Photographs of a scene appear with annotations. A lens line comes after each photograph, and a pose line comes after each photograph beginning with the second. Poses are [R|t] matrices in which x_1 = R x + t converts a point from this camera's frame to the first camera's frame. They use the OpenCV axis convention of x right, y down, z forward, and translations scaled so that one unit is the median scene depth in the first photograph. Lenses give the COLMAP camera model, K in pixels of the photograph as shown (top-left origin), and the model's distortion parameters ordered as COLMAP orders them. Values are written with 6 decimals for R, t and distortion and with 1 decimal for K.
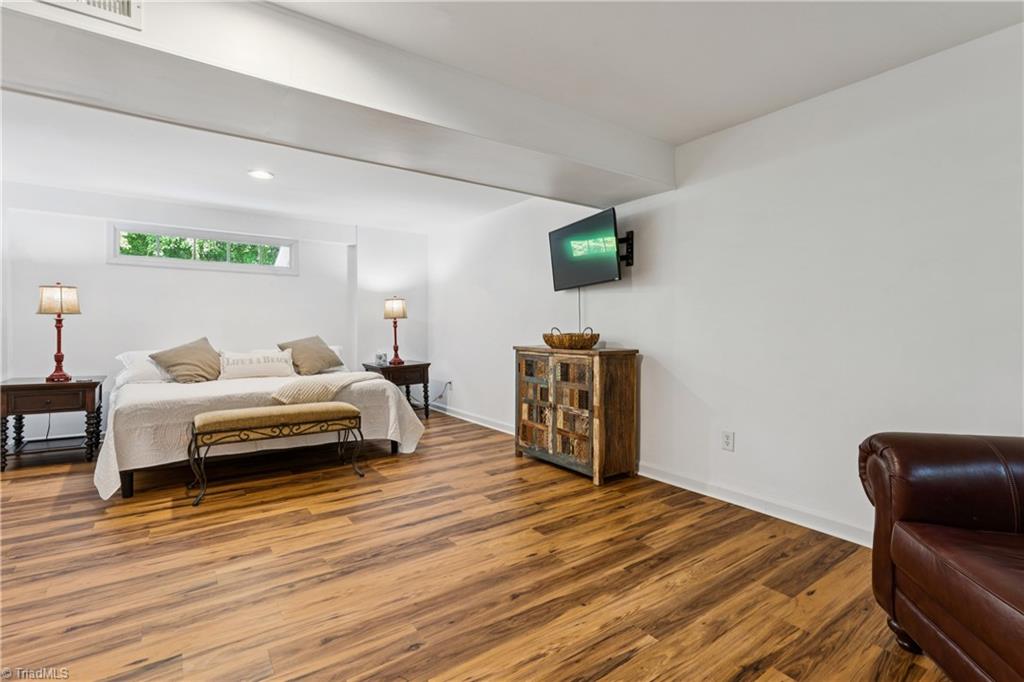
lens RADIAL K [[479.6, 0, 515.8], [0, 479.6, 335.6], [0, 0, 1]] dist [-0.002642, 0.000114]
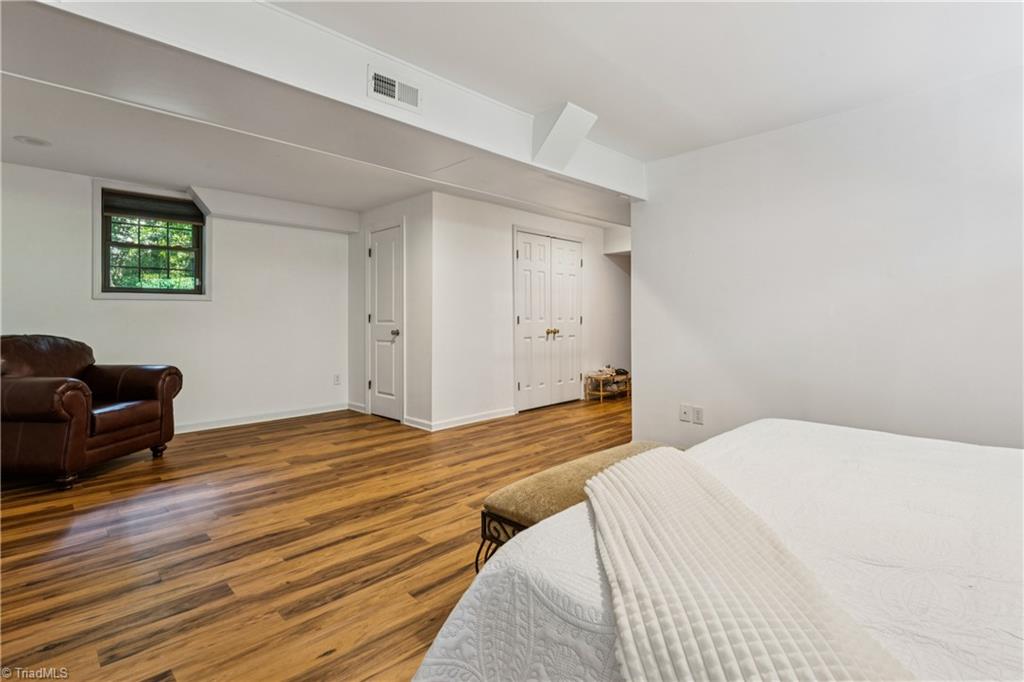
lens RADIAL K [[479.6, 0, 510.1], [0, 479.6, 334.1], [0, 0, 1]] dist [-0.002642, 0.000114]
pose [[-0.986318, 0.006716, -0.164715, -0.380404], [-0.000903, 0.998935, 0.046139, -0.031856], [0.164849, 0.045657, -0.985262, 1.978966]]
